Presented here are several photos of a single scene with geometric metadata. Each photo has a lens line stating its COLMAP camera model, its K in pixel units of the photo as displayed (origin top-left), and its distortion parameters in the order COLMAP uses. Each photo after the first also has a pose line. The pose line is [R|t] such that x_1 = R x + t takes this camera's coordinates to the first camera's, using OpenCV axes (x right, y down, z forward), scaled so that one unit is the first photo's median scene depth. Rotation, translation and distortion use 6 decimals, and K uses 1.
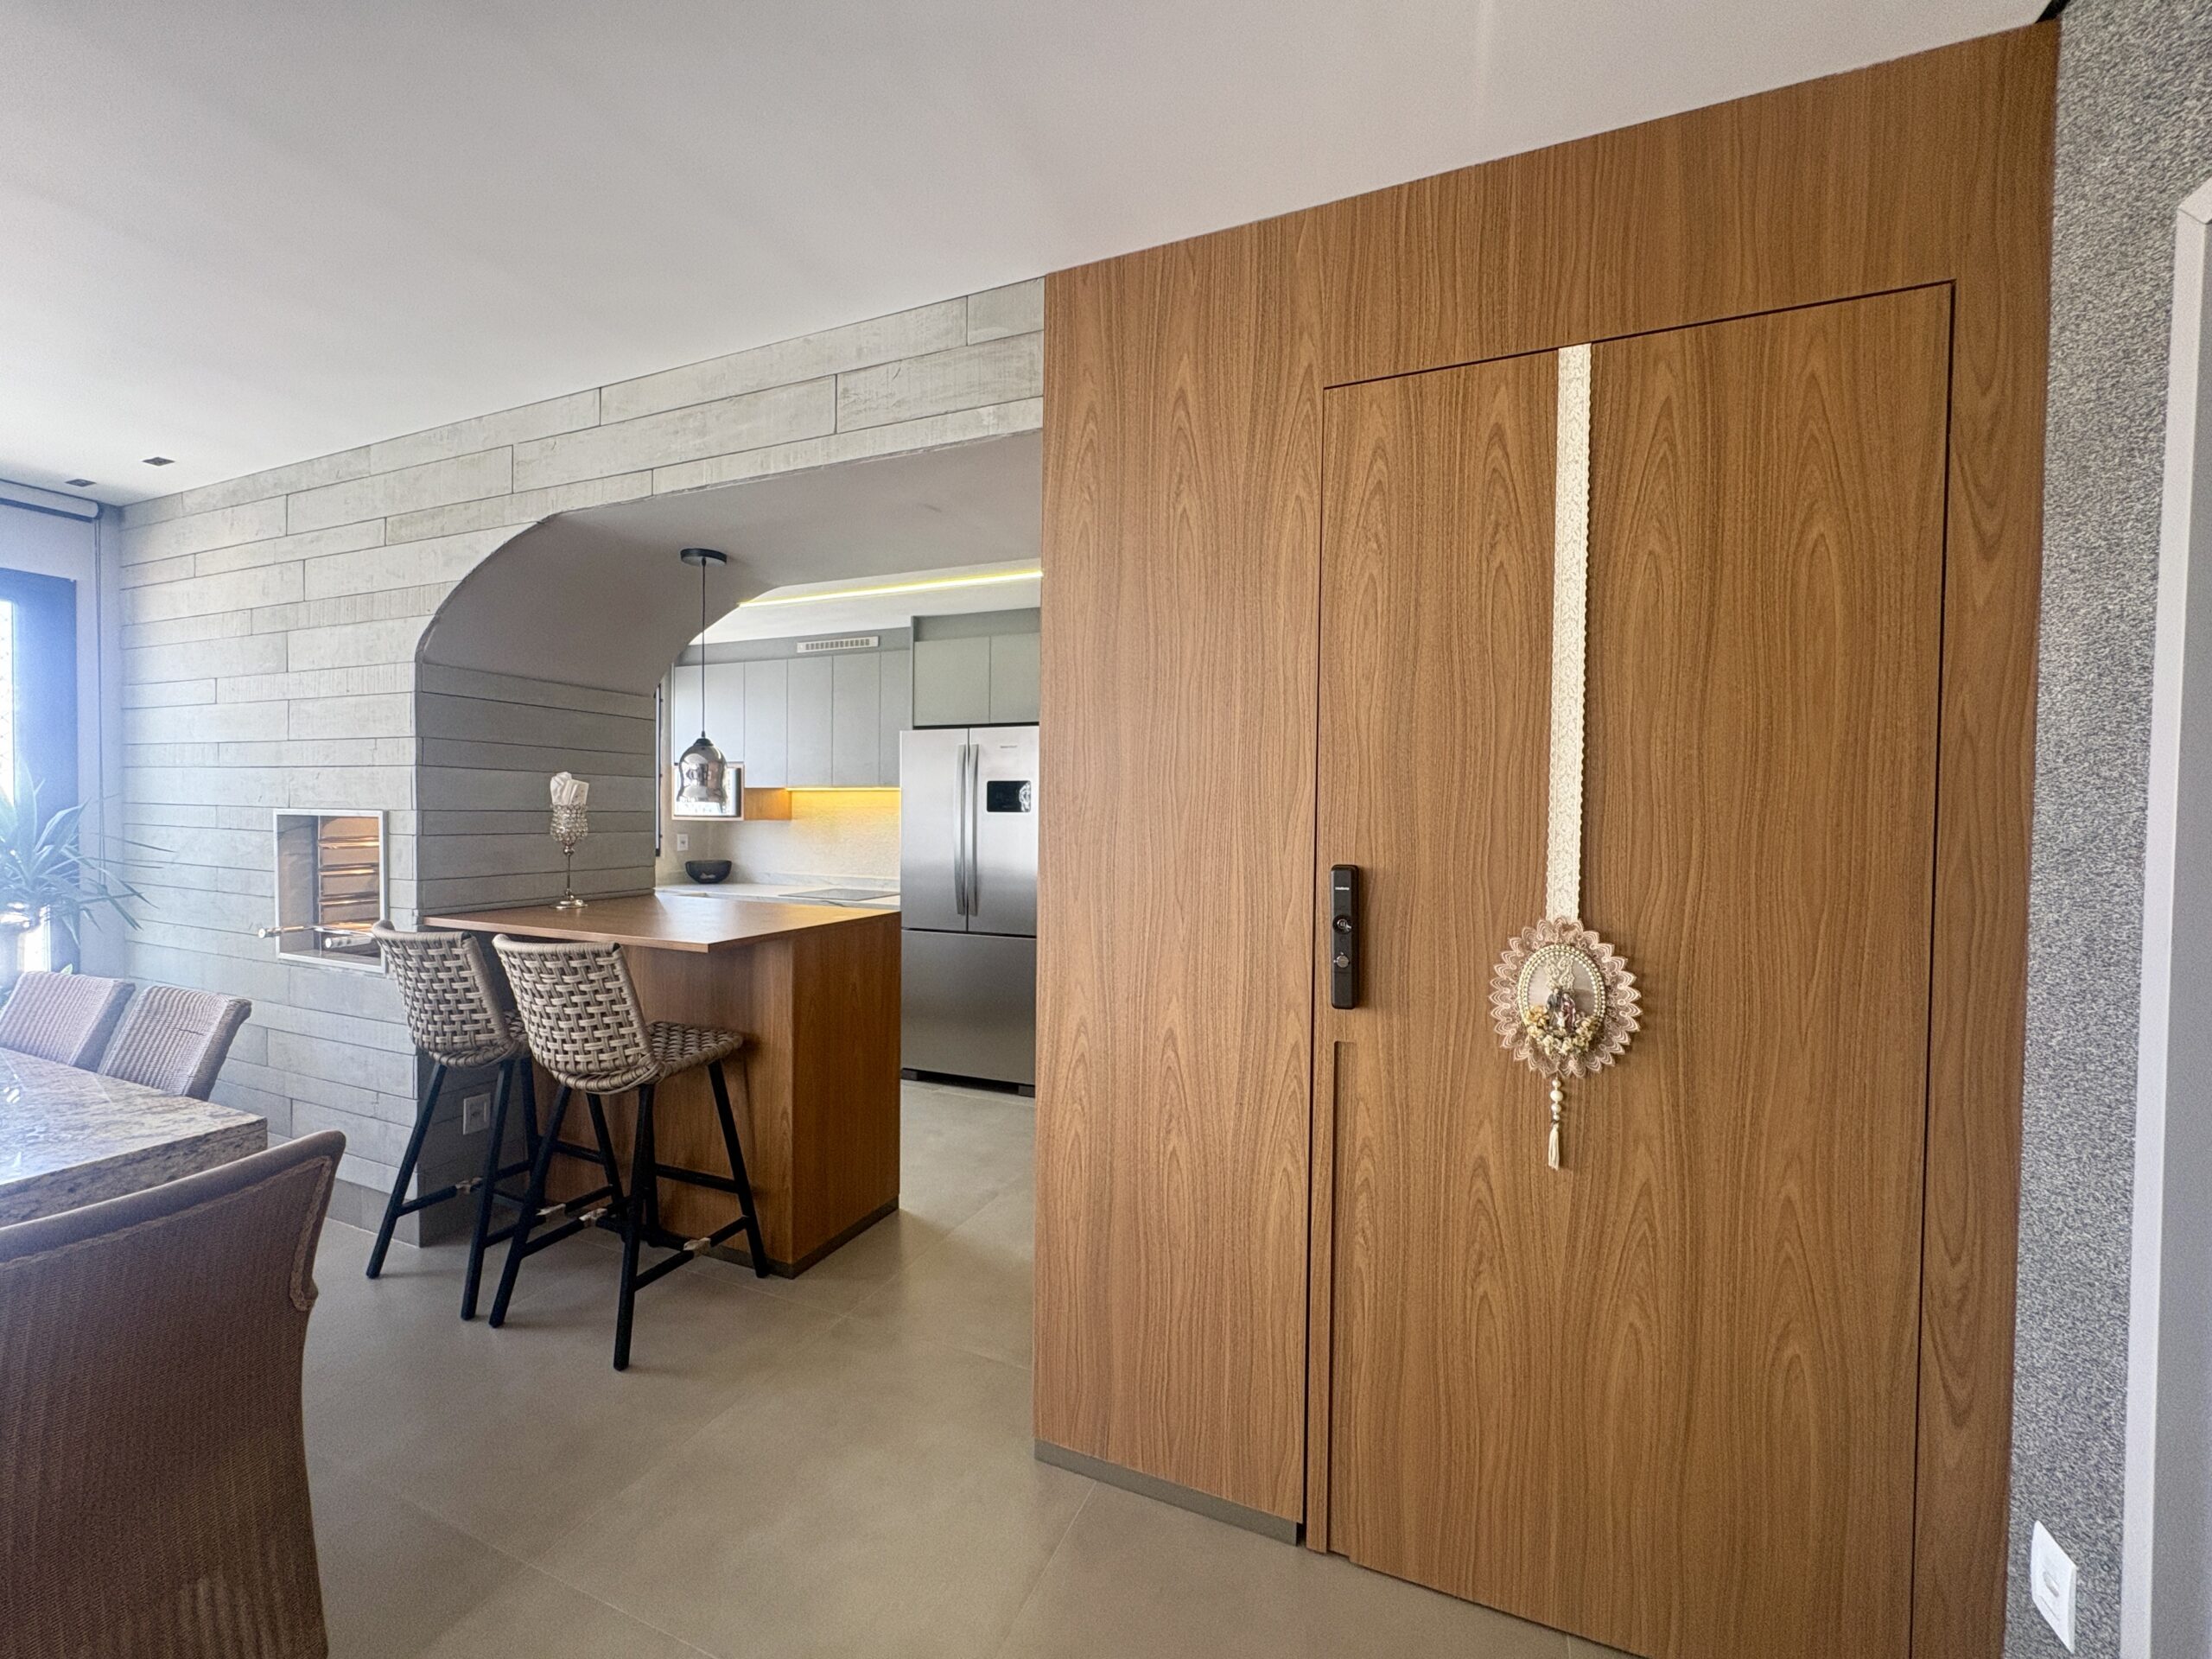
lens RADIAL K [[881.4, 0, 1101.2], [0, 881.4, 826.5], [0, 0, 1]] dist [-0.001037, 0.001138]
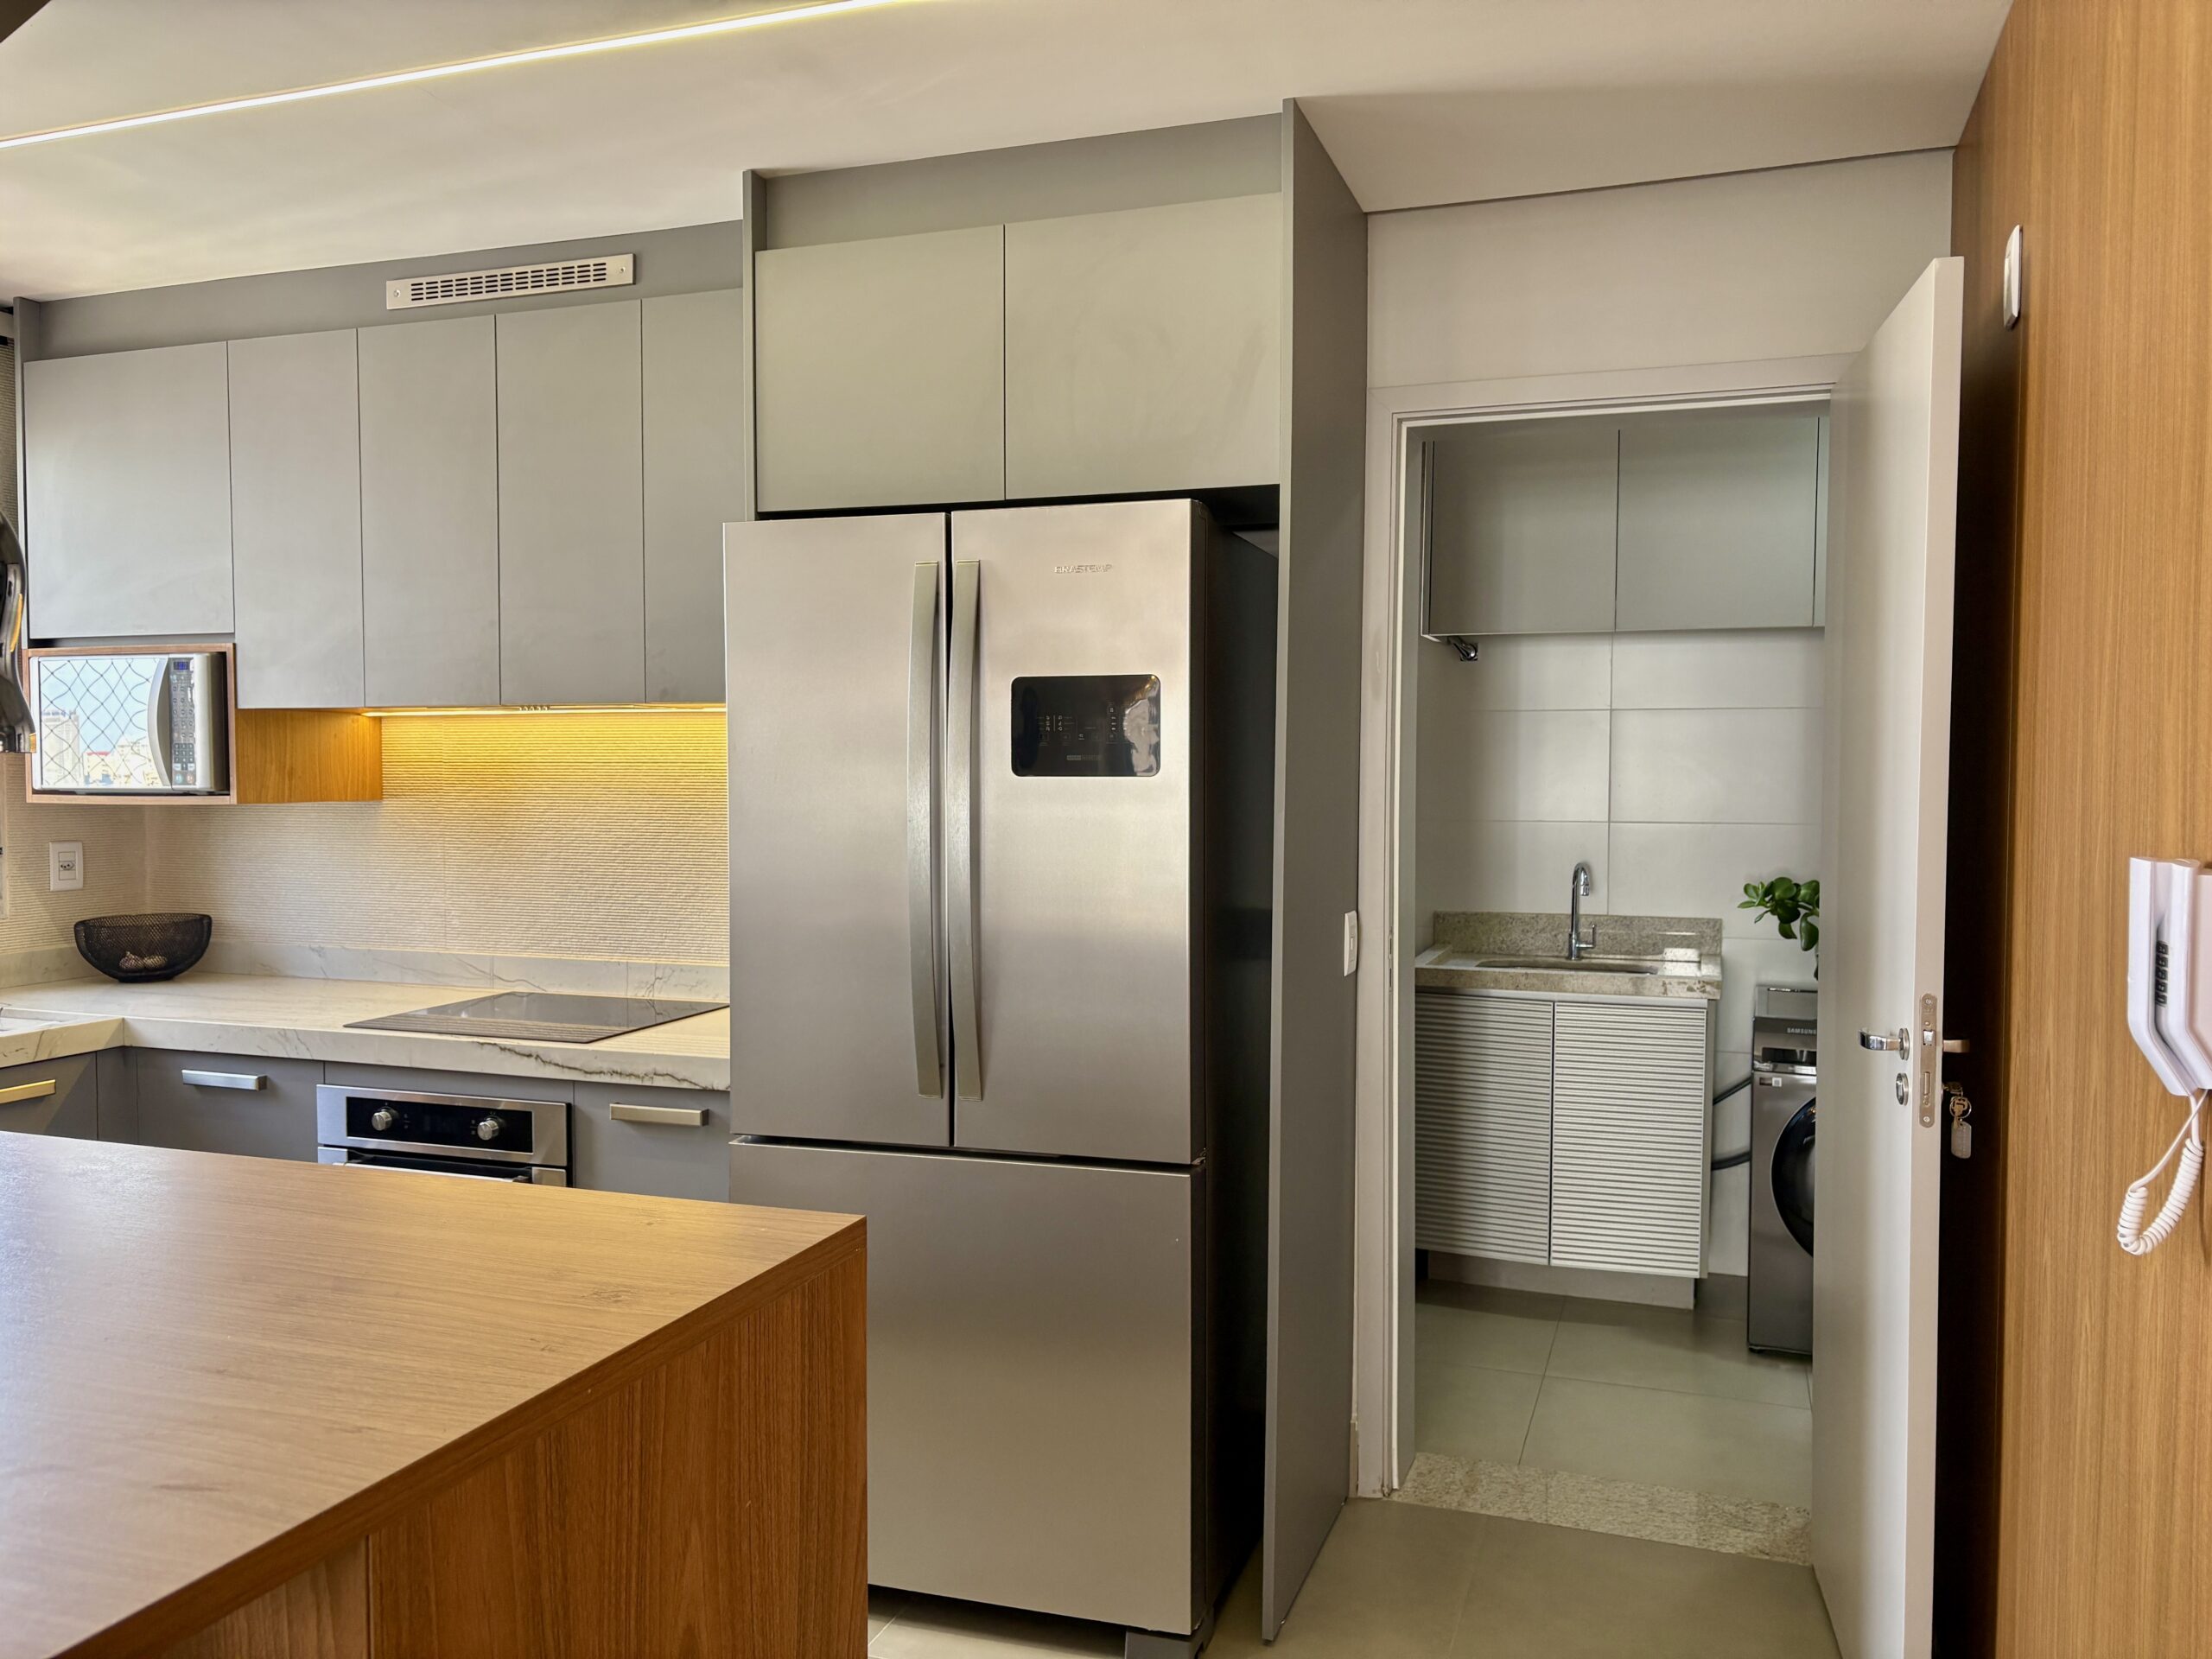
lens RADIAL K [[1682.3, 0, 1095.0], [0, 1682.3, 833.7], [0, 0, 1]] dist [0.038221, -0.046562]
pose [[0.997984, -0.014289, 0.061829, -0.121048], [0.012554, 0.999519, 0.028357, -0.010905], [-0.062204, -0.027524, 0.997684, 0.342520]]
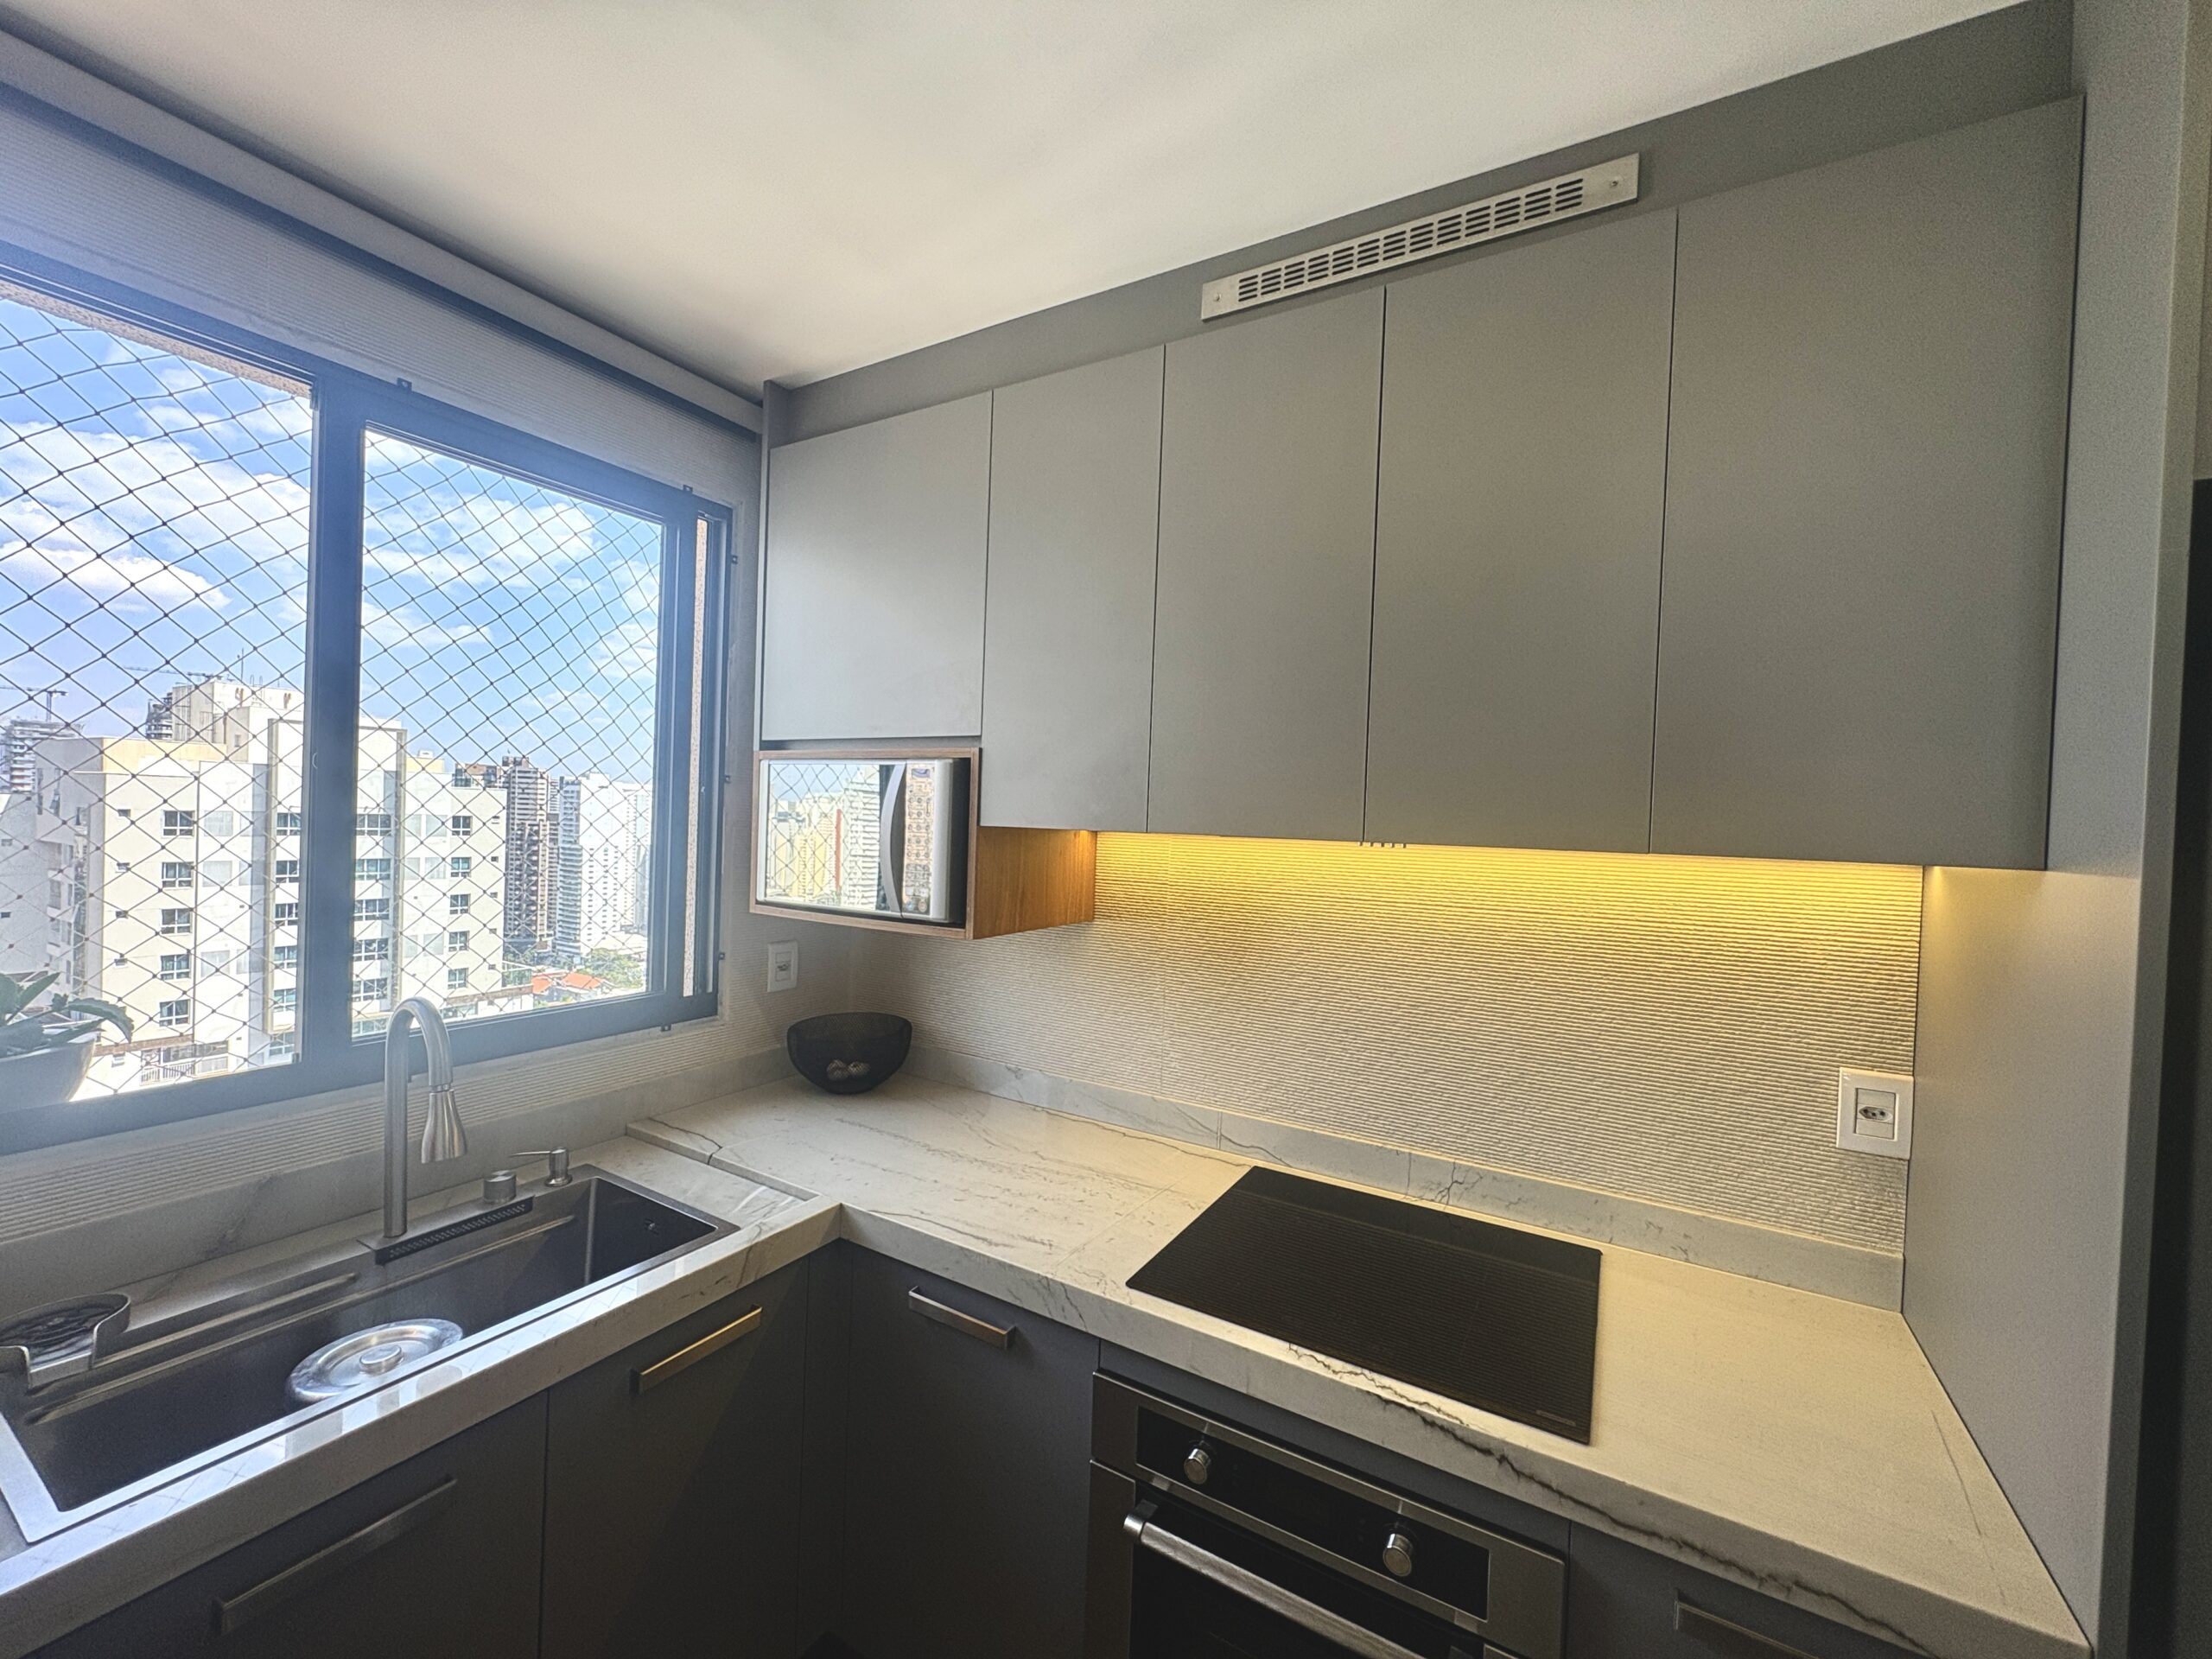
lens RADIAL K [[881.4, 0, 1096.8], [0, 881.4, 832.7], [0, 0, 1]] dist [-0.001037, 0.001138]
pose [[0.990797, 0.024131, -0.133186, -0.353448], [-0.024532, 0.999698, -0.001377, -0.046061], [0.133112, 0.004631, 0.991090, 0.773752]]
